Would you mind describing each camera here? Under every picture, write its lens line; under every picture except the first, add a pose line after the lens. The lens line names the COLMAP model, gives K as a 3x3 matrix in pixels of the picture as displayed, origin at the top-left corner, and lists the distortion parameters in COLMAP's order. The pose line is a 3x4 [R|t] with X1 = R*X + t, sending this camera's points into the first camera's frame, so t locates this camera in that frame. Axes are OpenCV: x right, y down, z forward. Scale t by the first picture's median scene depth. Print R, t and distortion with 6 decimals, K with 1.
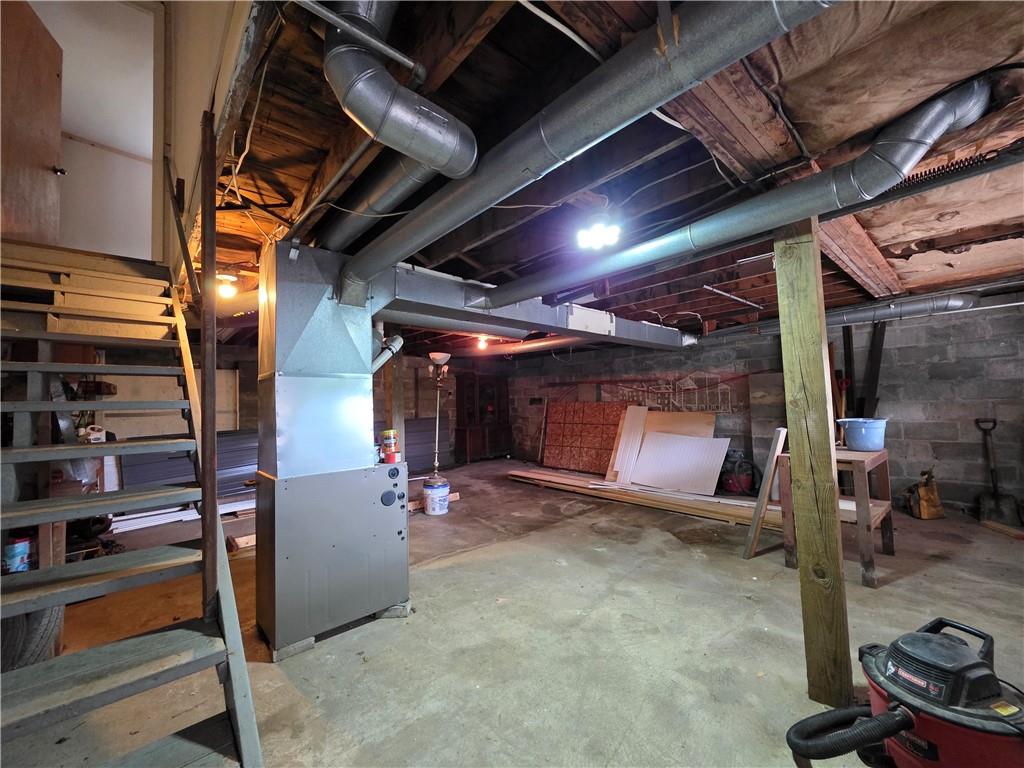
lens RADIAL K [[409.8, 0, 512.7], [0, 409.8, 384.0], [0, 0, 1]] dist [0.000623, -0.000078]
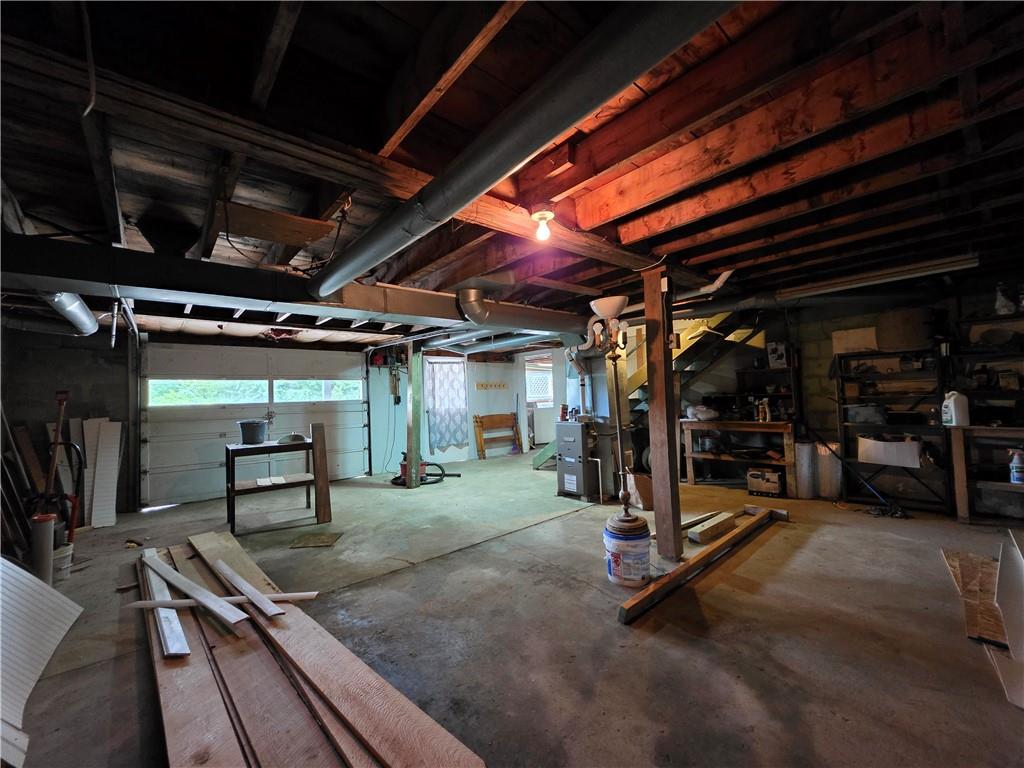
lens RADIAL K [[409.8, 0, 512.7], [0, 409.8, 384.0], [0, 0, 1]] dist [0.000623, -0.000078]
pose [[-0.997895, 0.064064, 0.010097, -0.067195], [0.063124, 0.995146, -0.075498, 0.114776], [-0.014885, -0.074702, -0.997095, 2.293704]]
